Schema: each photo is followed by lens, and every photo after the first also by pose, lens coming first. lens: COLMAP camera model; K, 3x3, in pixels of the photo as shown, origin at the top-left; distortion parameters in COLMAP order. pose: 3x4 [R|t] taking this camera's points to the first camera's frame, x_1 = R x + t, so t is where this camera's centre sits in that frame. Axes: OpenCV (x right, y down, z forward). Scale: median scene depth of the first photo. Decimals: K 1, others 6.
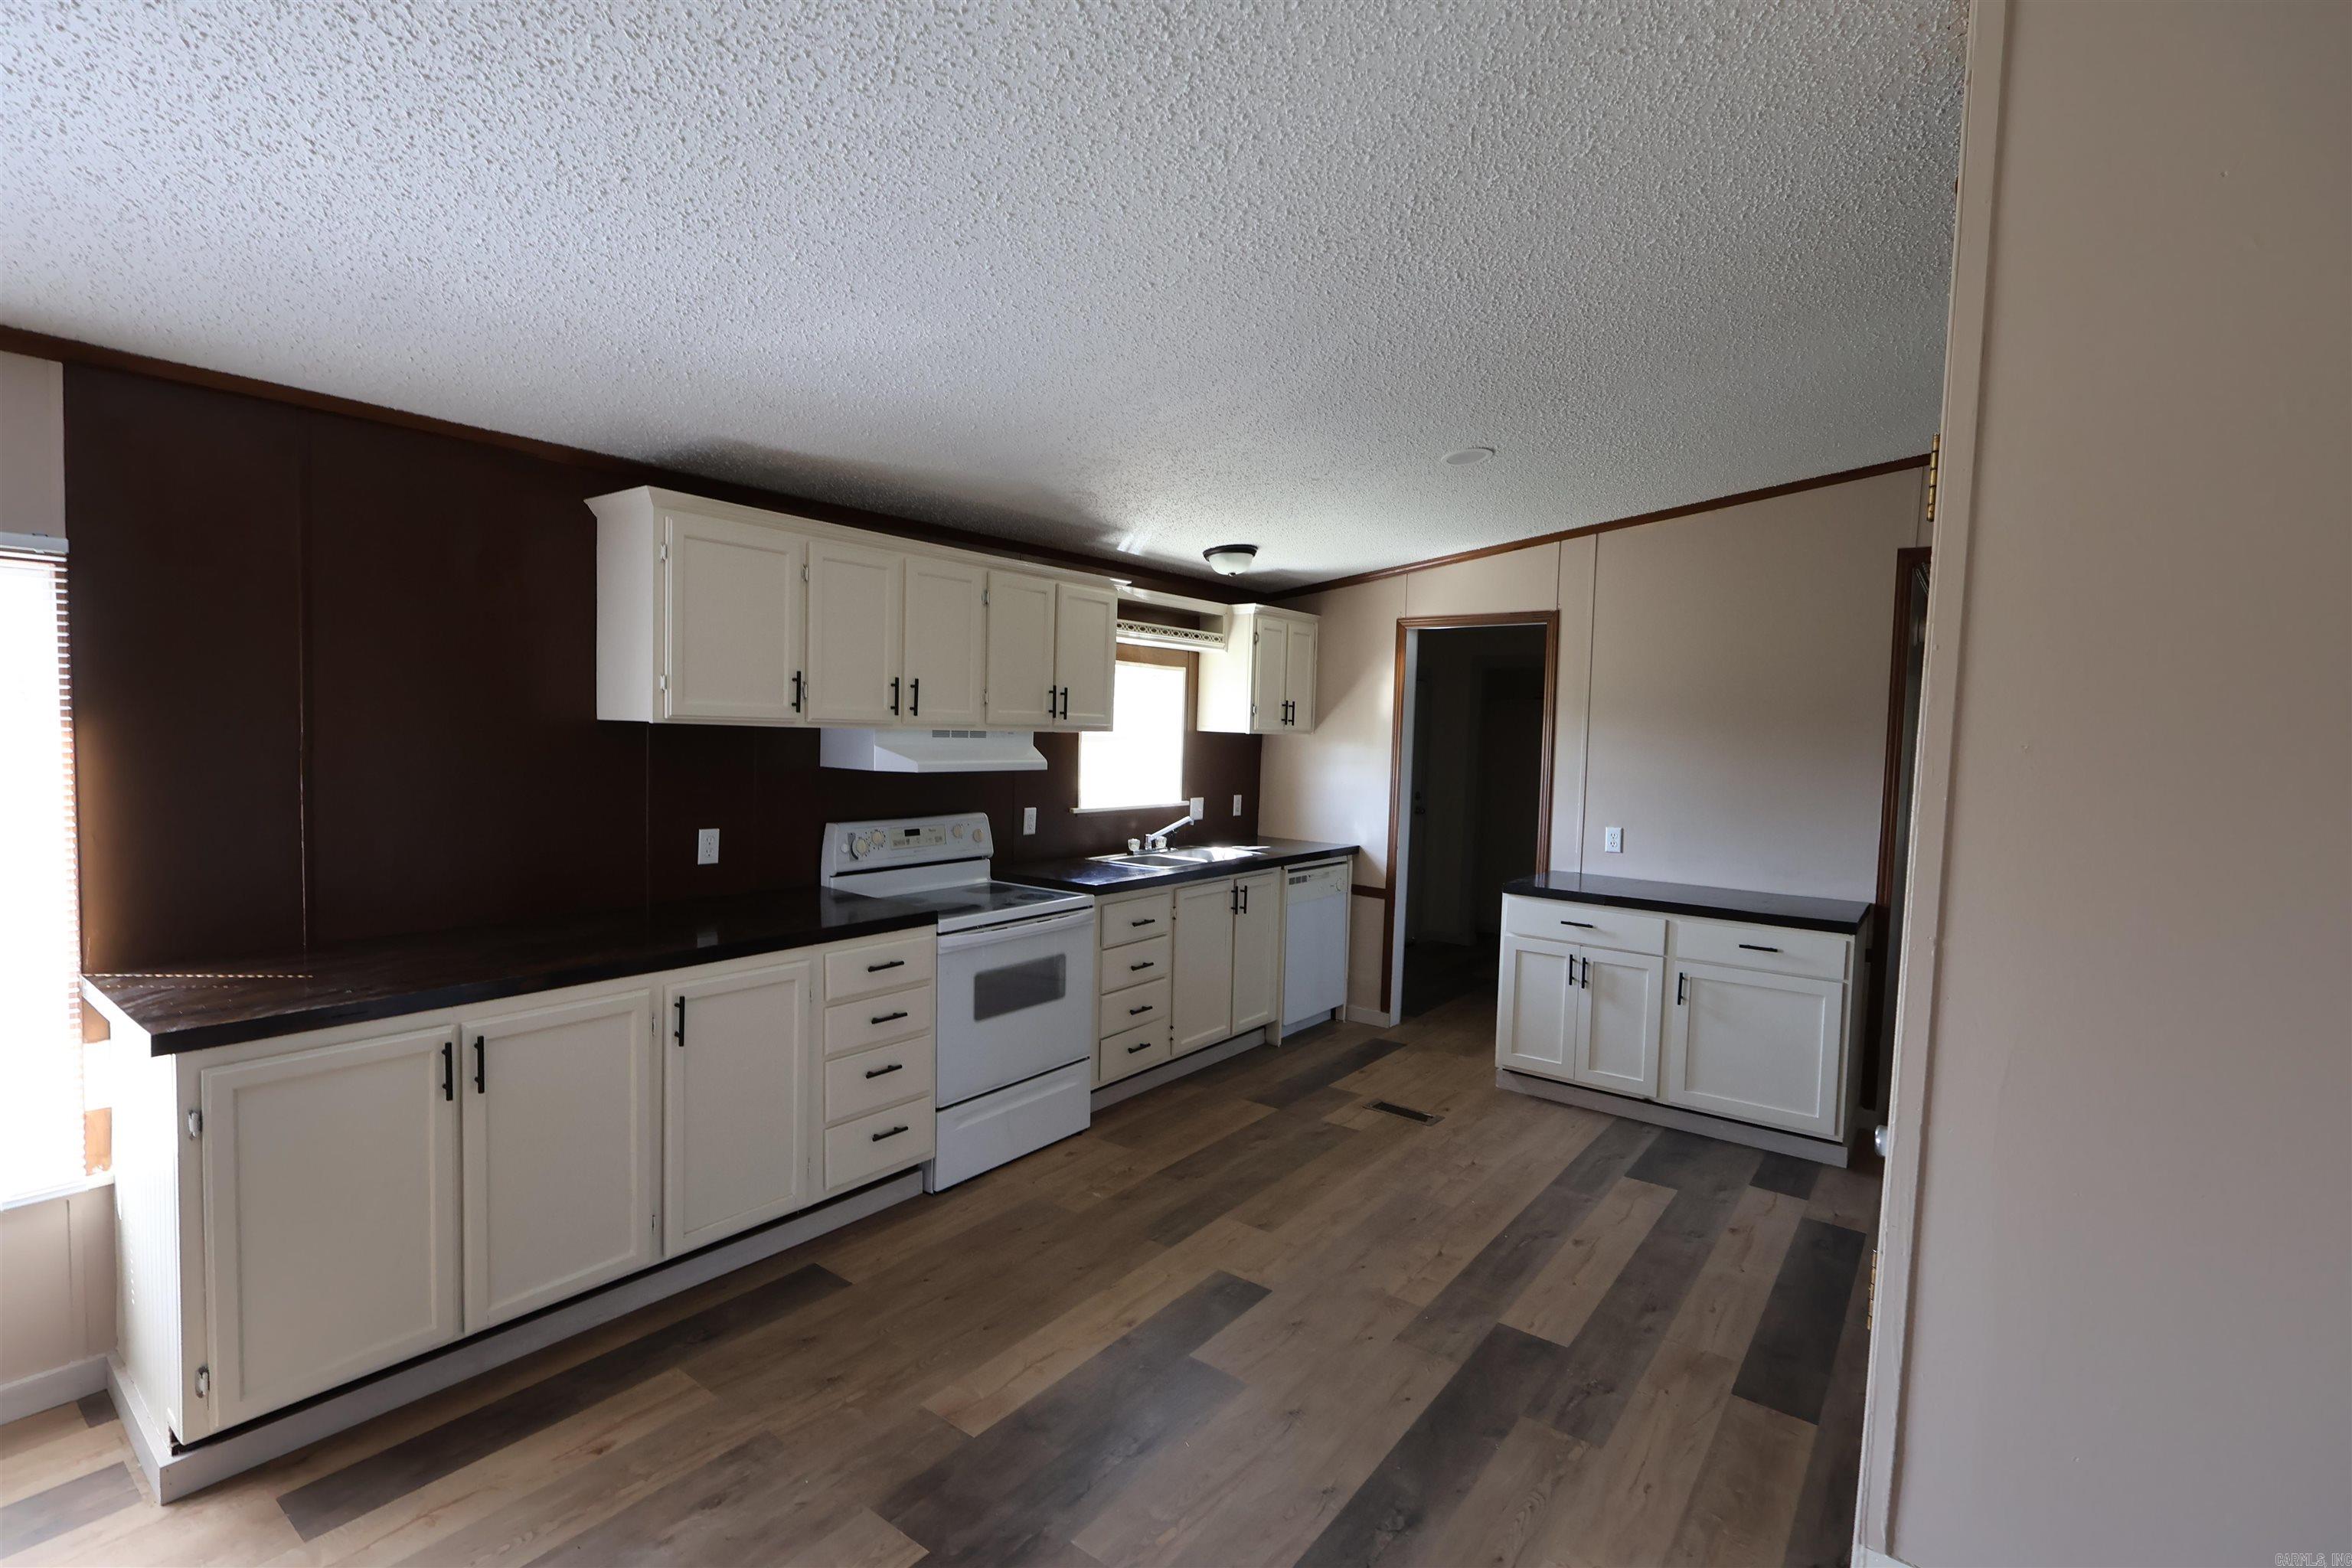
lens RADIAL K [[1082.9, 0, 1171.5], [0, 1082.9, 784.8], [0, 0, 1]] dist [-0.001161, 0.000270]
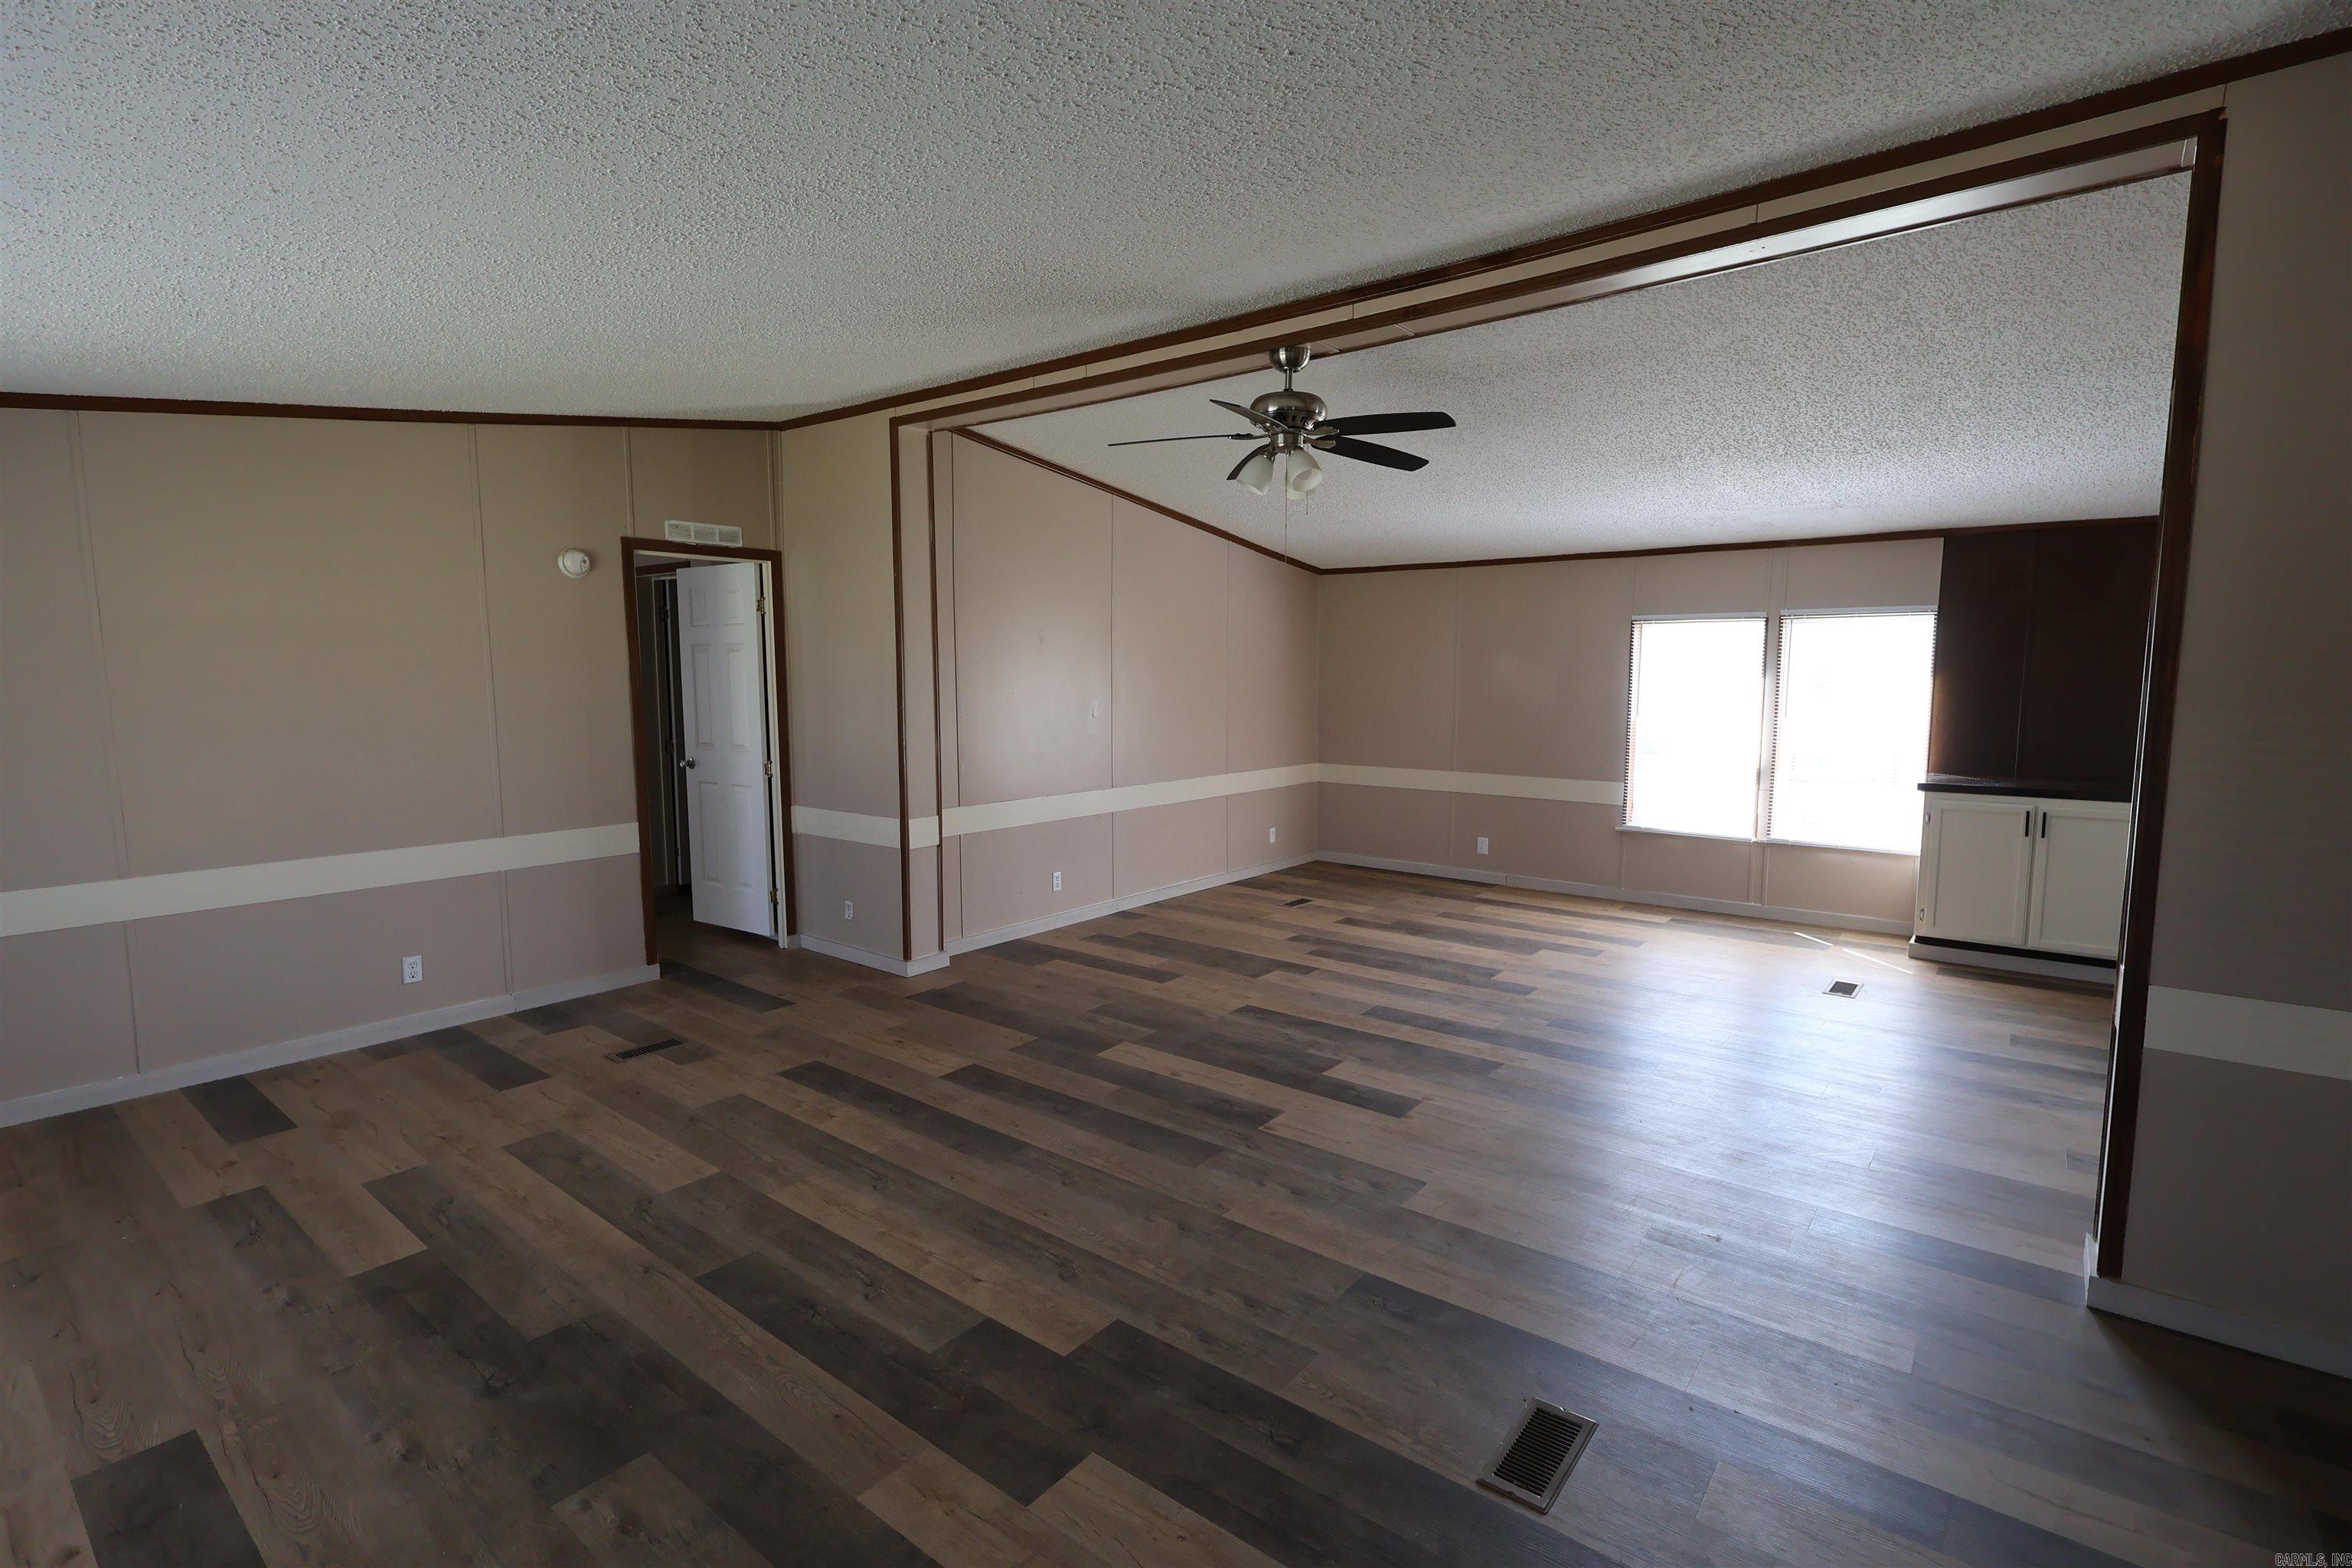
lens RADIAL K [[1082.9, 0, 1171.5], [0, 1082.9, 784.8], [0, 0, 1]] dist [-0.001161, 0.000270]
pose [[-0.025313, 0.071473, -0.997121, 0.942019], [-0.061124, 0.995464, 0.072906, 0.072287], [0.997809, 0.062794, -0.020829, -0.434606]]
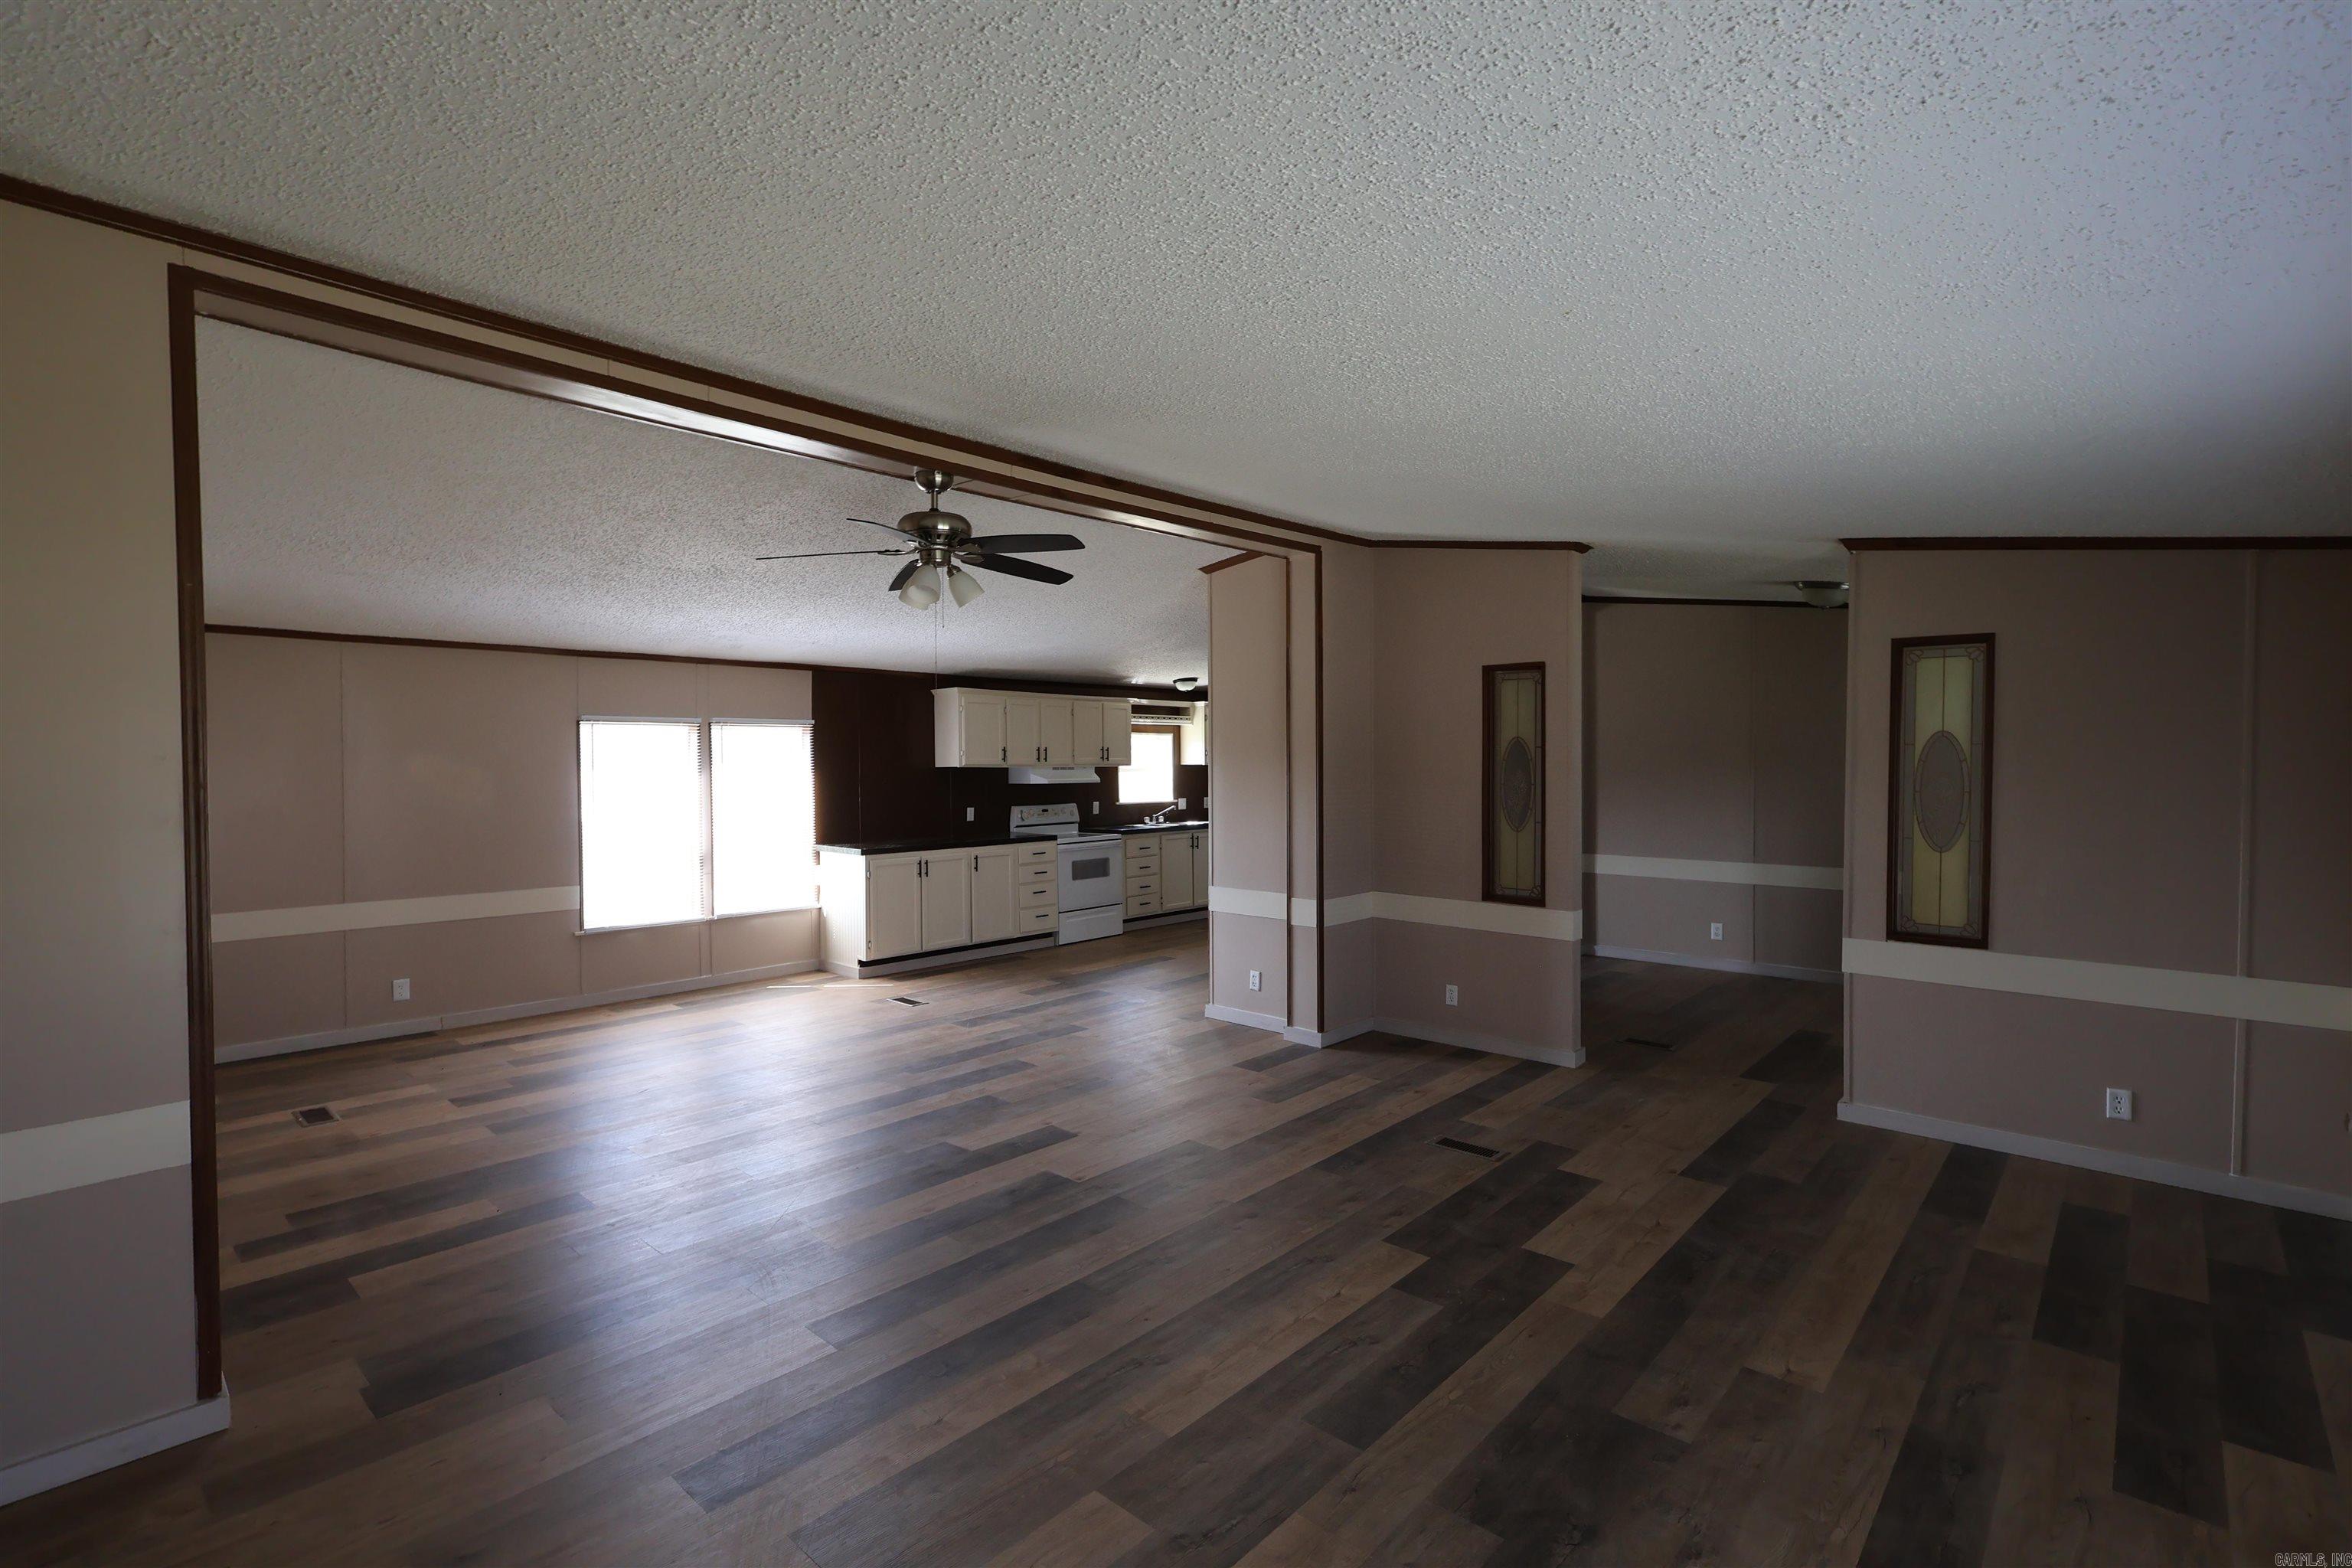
lens RADIAL K [[1082.9, 0, 1171.5], [0, 1082.9, 784.8], [0, 0, 1]] dist [-0.001161, 0.000270]
pose [[0.994932, -0.036755, -0.093593, 0.264087], [0.033023, 0.998609, -0.041113, 0.094690], [0.094974, 0.037813, 0.994761, -1.353564]]
